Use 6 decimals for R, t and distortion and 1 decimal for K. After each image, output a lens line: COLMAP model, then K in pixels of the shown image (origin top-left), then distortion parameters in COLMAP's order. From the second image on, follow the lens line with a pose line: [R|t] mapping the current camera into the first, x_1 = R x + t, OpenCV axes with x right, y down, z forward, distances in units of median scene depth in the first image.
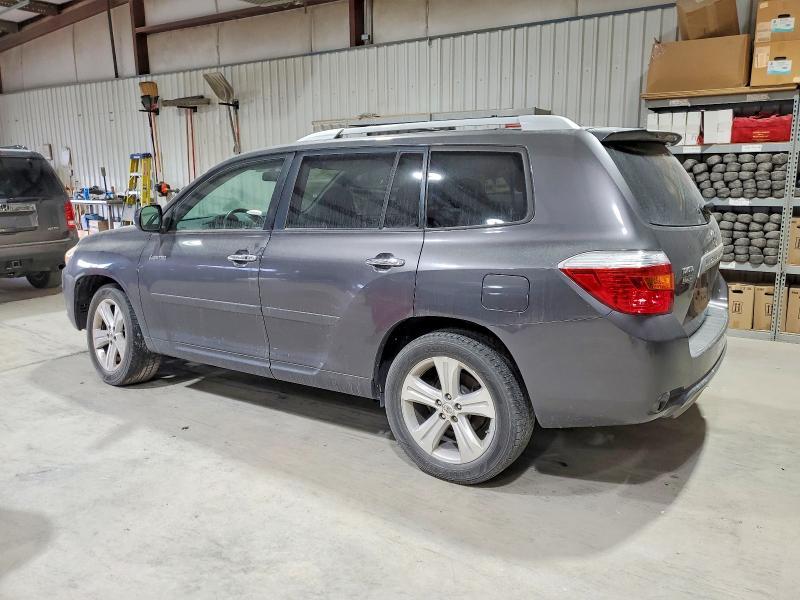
lens RADIAL K [[637.1, 0, 415.3], [0, 637.1, 299.2], [0, 0, 1]] dist [0.008857, 0.002683]
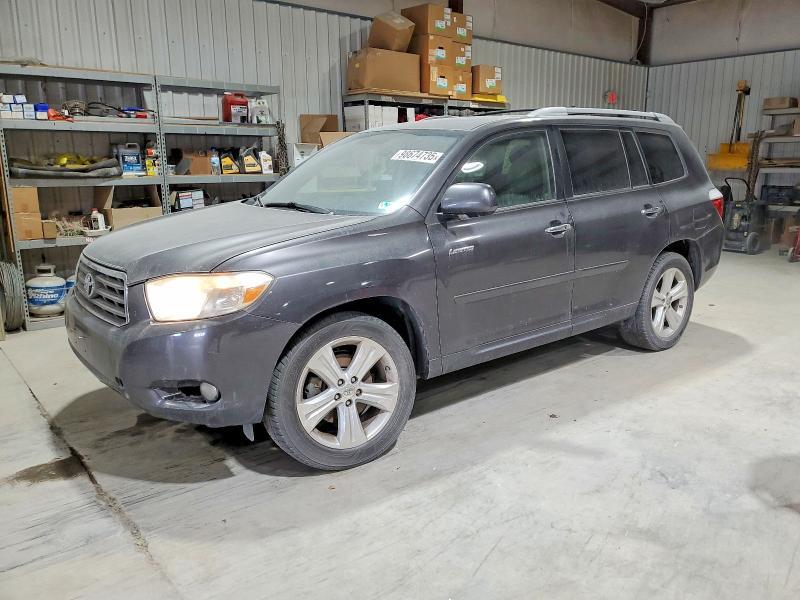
lens RADIAL K [[645.9, 0, 400.5], [0, 645.9, 312.8], [0, 0, 1]] dist [0.020050, -0.004378]
pose [[0.287613, -0.216063, 0.933057, -1.117105], [0.187396, 0.968086, 0.166410, -0.128487], [-0.939235, 0.126989, 0.318923, 0.771099]]
